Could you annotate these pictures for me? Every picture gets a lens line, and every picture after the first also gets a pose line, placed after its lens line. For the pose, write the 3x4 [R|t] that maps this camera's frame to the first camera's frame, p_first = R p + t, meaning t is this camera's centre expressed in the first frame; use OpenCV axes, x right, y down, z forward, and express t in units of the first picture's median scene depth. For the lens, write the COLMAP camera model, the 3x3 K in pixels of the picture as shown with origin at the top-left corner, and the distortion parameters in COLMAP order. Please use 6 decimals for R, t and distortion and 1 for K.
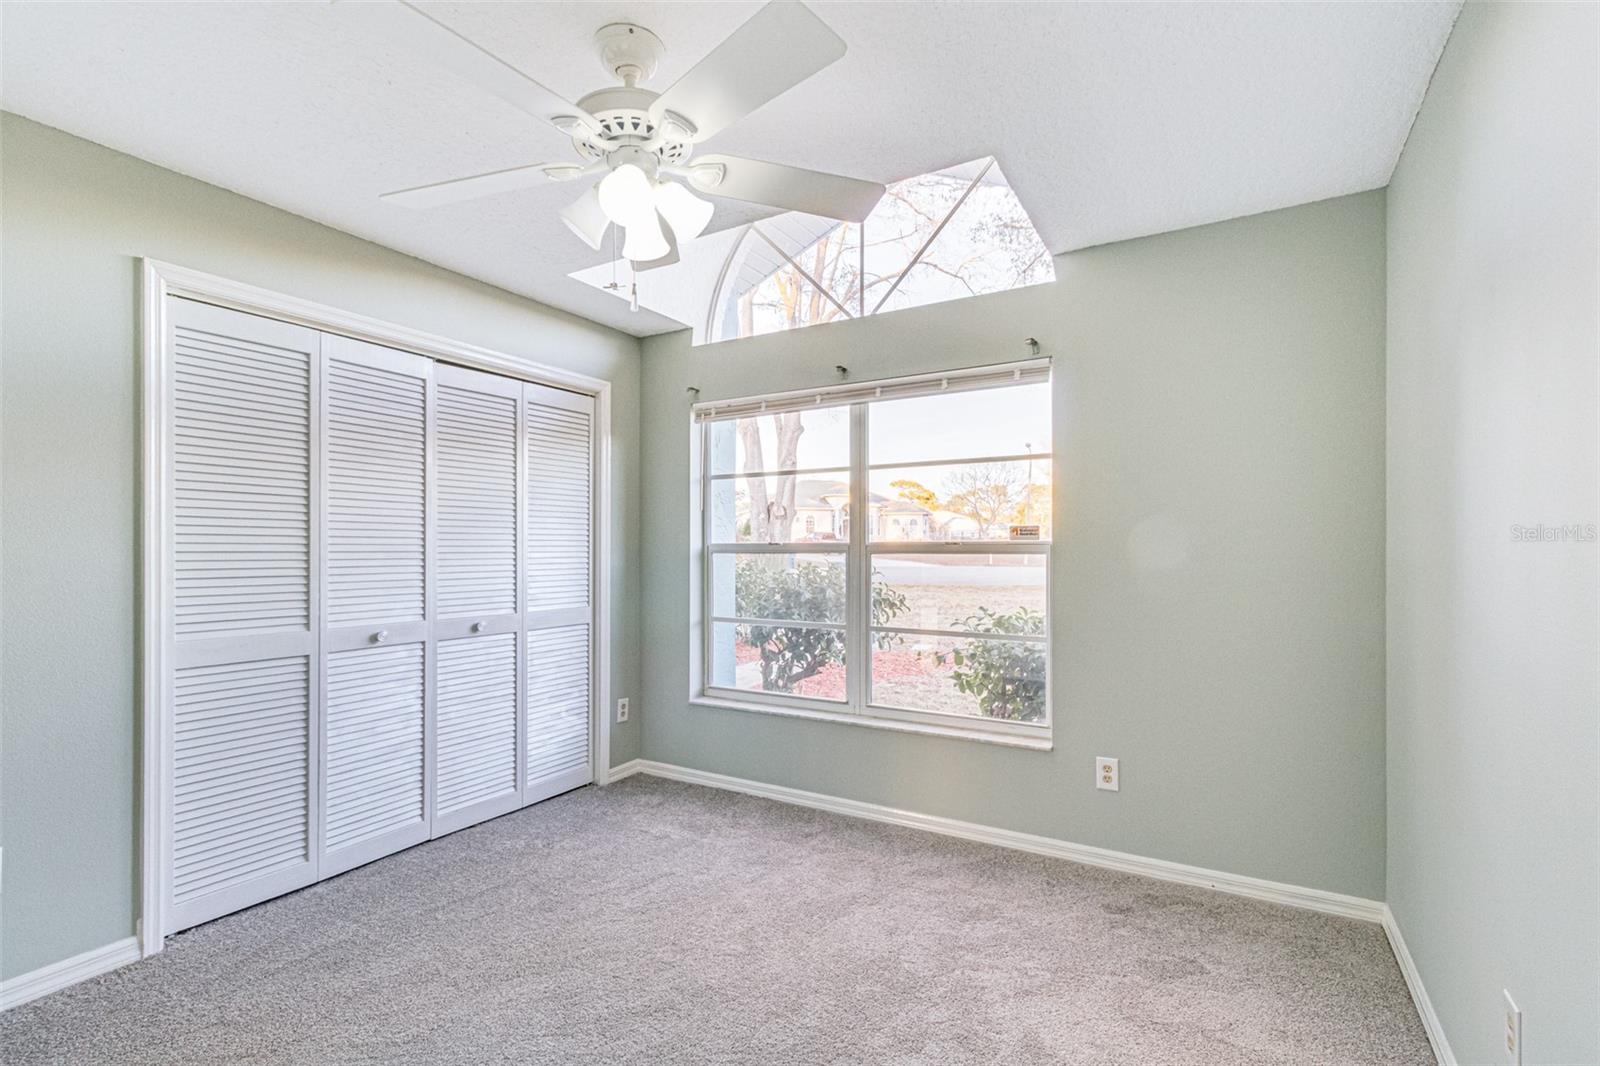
lens RADIAL K [[740.2, 0, 797.5], [0, 740.2, 544.5], [0, 0, 1]] dist [0.003665, 0.000547]
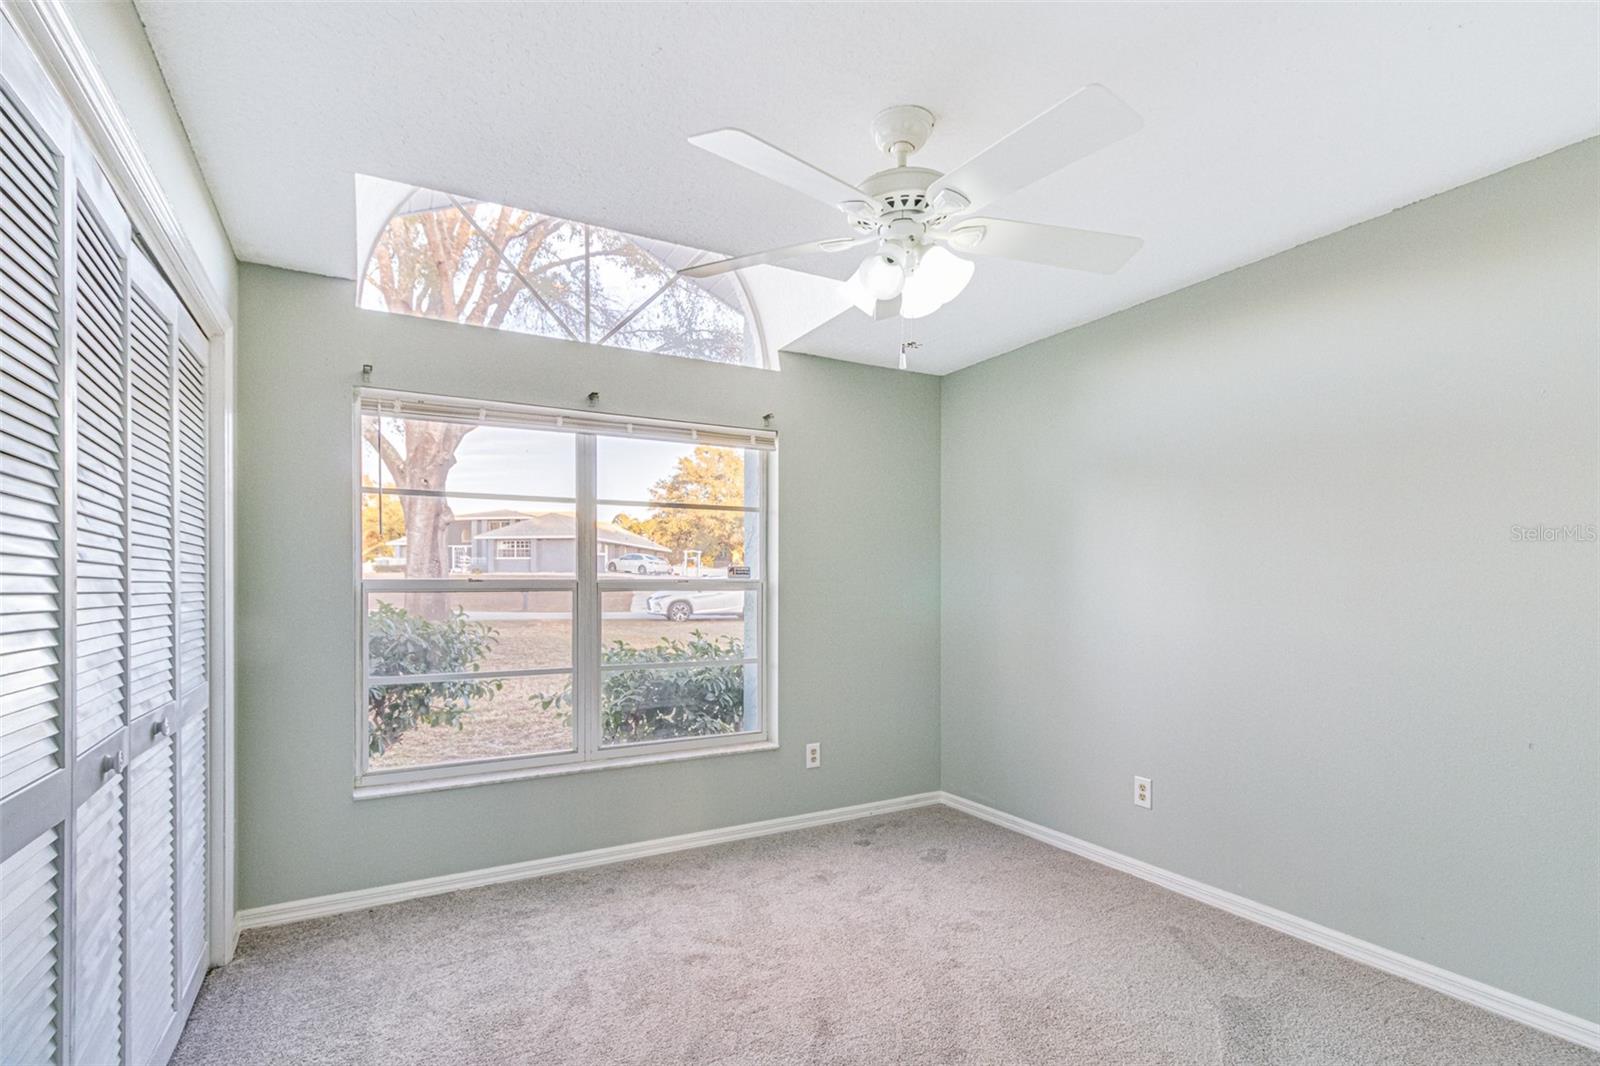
lens RADIAL K [[748.9, 0, 800.0], [0, 748.9, 583.4], [0, 0, 1]] dist [-0.001484, -0.000242]
pose [[0.502068, 0.002339, 0.864825, -0.631617], [-0.002831, 0.999995, -0.001062, 0.002296], [-0.864824, -0.001915, 0.502072, 0.291055]]
